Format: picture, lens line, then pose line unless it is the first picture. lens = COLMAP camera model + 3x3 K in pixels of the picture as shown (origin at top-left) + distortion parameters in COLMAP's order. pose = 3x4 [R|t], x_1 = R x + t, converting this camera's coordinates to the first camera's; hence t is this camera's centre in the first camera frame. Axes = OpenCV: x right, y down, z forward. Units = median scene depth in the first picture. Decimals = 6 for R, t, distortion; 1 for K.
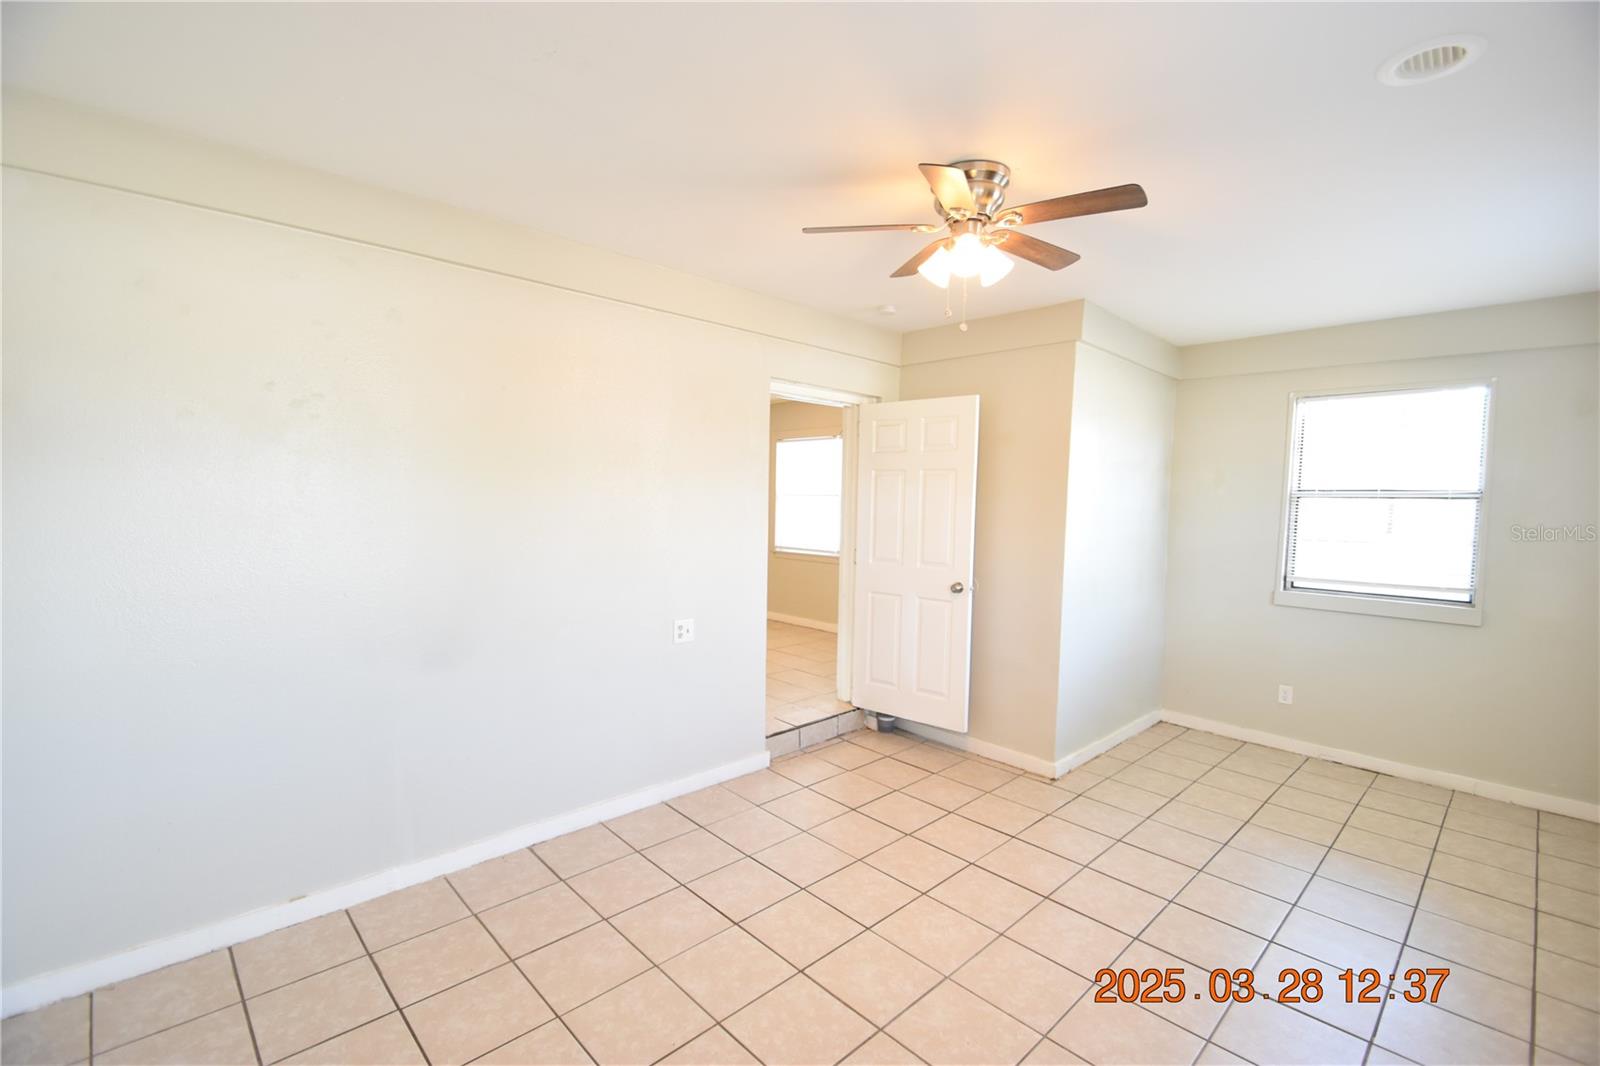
lens RADIAL K [[700.1, 0, 794.9], [0, 700.1, 534.8], [0, 0, 1]] dist [0.003332, -0.010791]
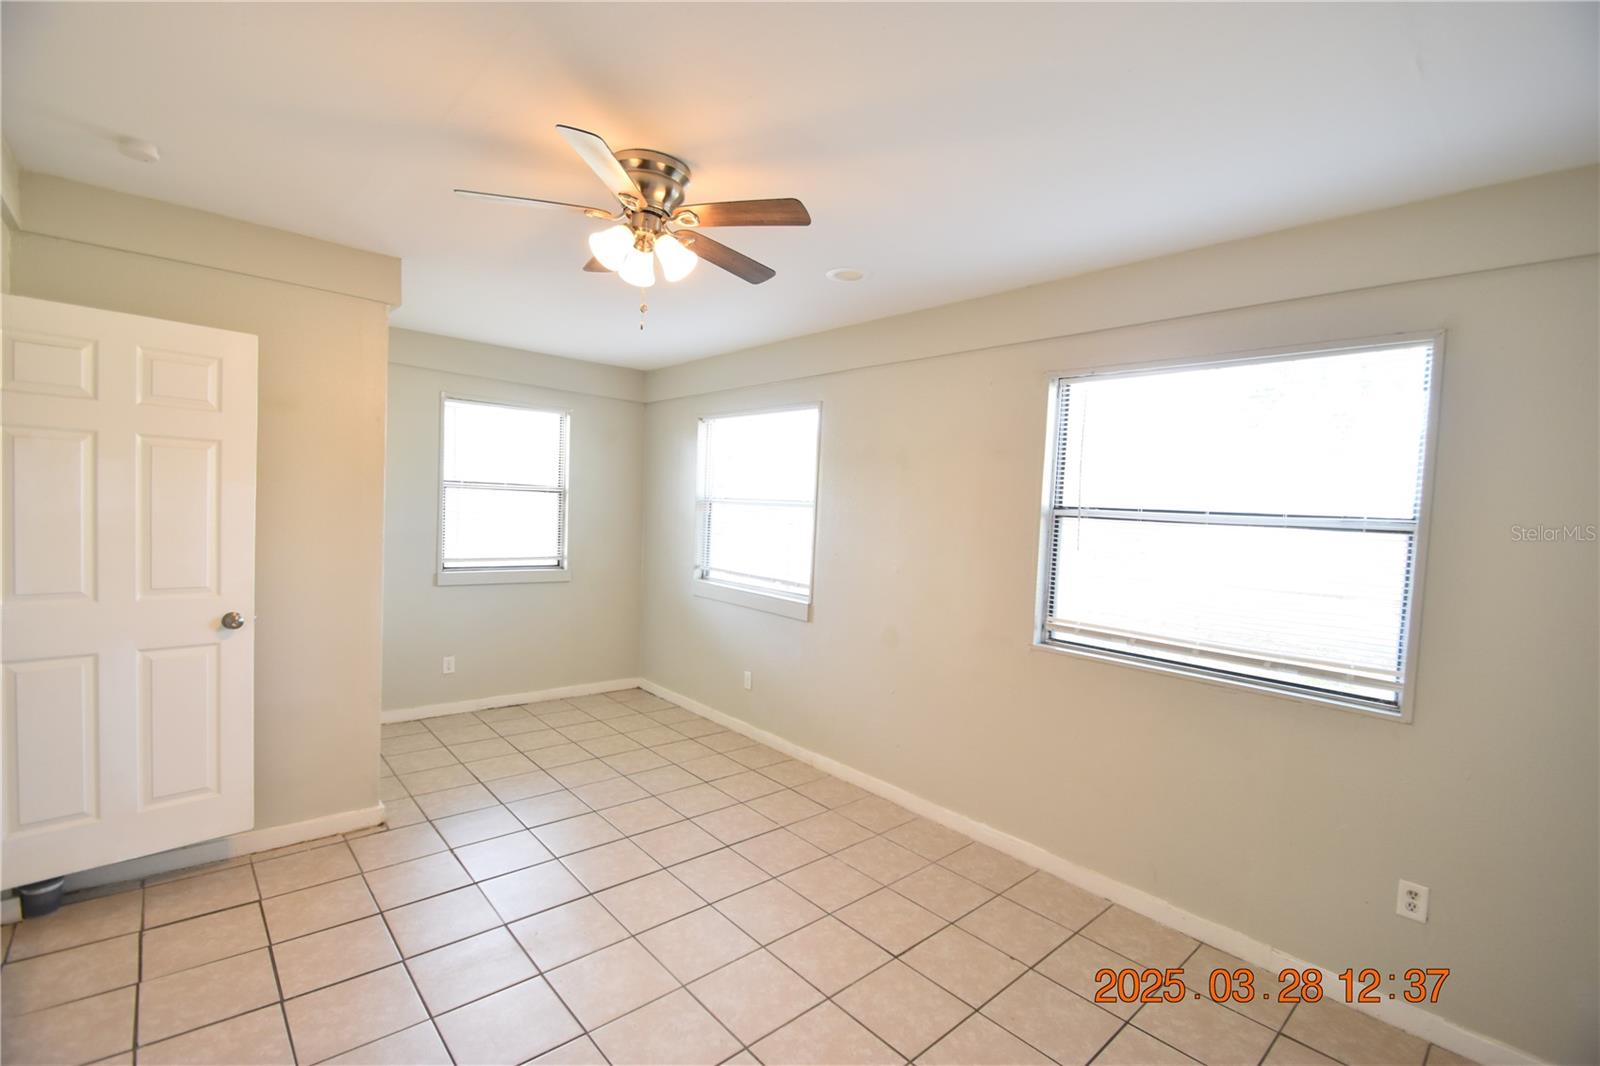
lens RADIAL K [[700.1, 0, 798.0], [0, 700.1, 538.6], [0, 0, 1]] dist [0.003332, -0.010791]
pose [[0.020981, -0.061943, 0.997859, -0.424367], [0.006851, 0.998064, 0.061811, -0.040867], [-0.999756, 0.005539, 0.021365, 0.461661]]
